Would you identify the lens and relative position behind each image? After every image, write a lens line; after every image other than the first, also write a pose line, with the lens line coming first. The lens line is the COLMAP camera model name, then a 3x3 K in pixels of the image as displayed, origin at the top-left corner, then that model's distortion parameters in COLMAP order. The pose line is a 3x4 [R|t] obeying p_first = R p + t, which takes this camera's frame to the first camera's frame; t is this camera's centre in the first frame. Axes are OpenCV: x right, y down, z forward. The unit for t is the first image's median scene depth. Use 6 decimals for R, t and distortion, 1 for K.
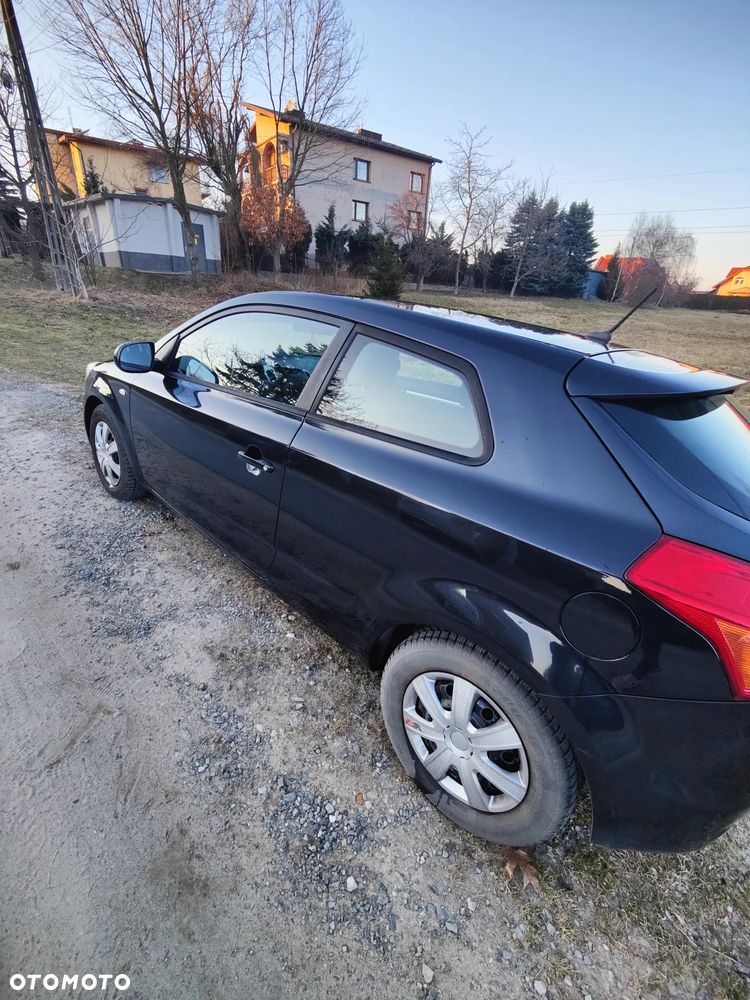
lens RADIAL K [[432.2, 0, 373.4], [0, 432.2, 499.6], [0, 0, 1]] dist [0.008837, -0.008249]
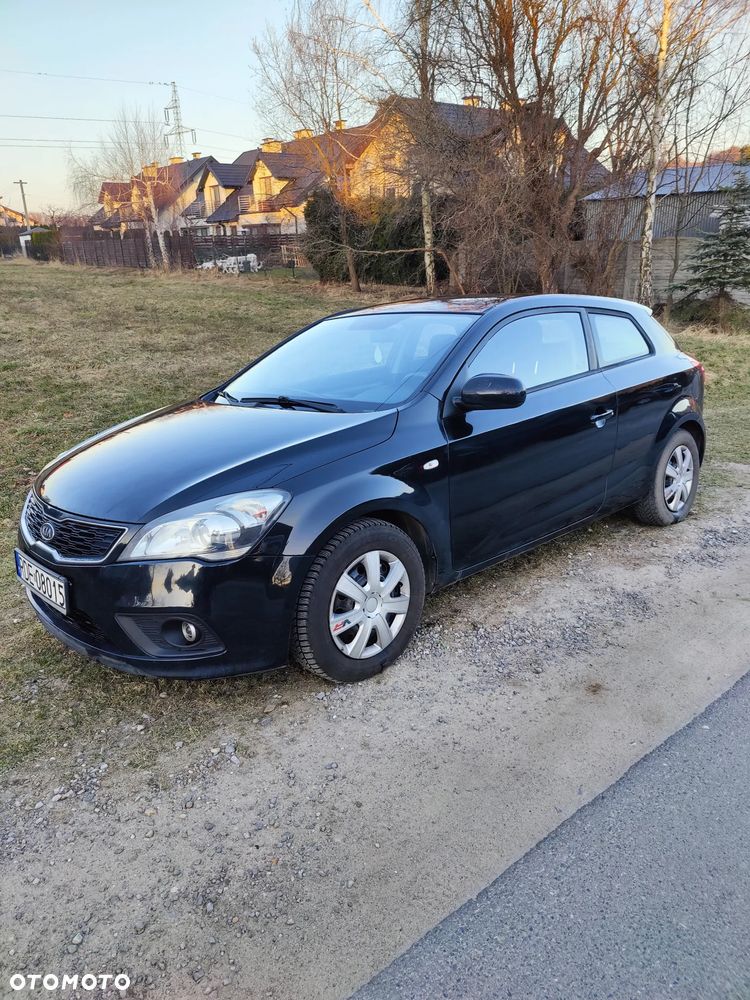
lens RADIAL K [[689.2, 0, 378.1], [0, 689.2, 506.3], [0, 0, 1]] dist [0.054107, -0.055234]
pose [[0.064230, -0.399197, 0.914613, -0.314155], [0.453394, 0.828126, 0.329608, -0.115665], [-0.888993, 0.393509, 0.234184, 0.159488]]
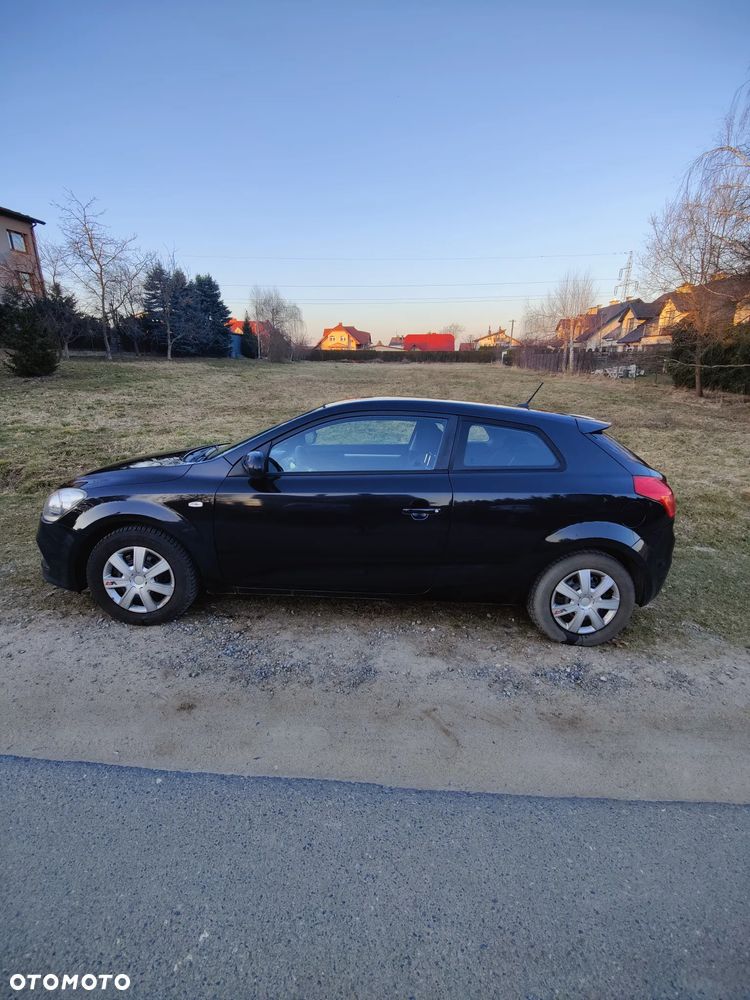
lens RADIAL K [[432.2, 0, 372.8], [0, 432.2, 498.5], [0, 0, 1]] dist [0.008837, -0.008249]
pose [[0.730945, -0.252433, 0.634032, -0.174694], [0.324253, 0.945966, 0.002810, -0.024494], [-0.600483, 0.203533, 0.773301, -0.008474]]
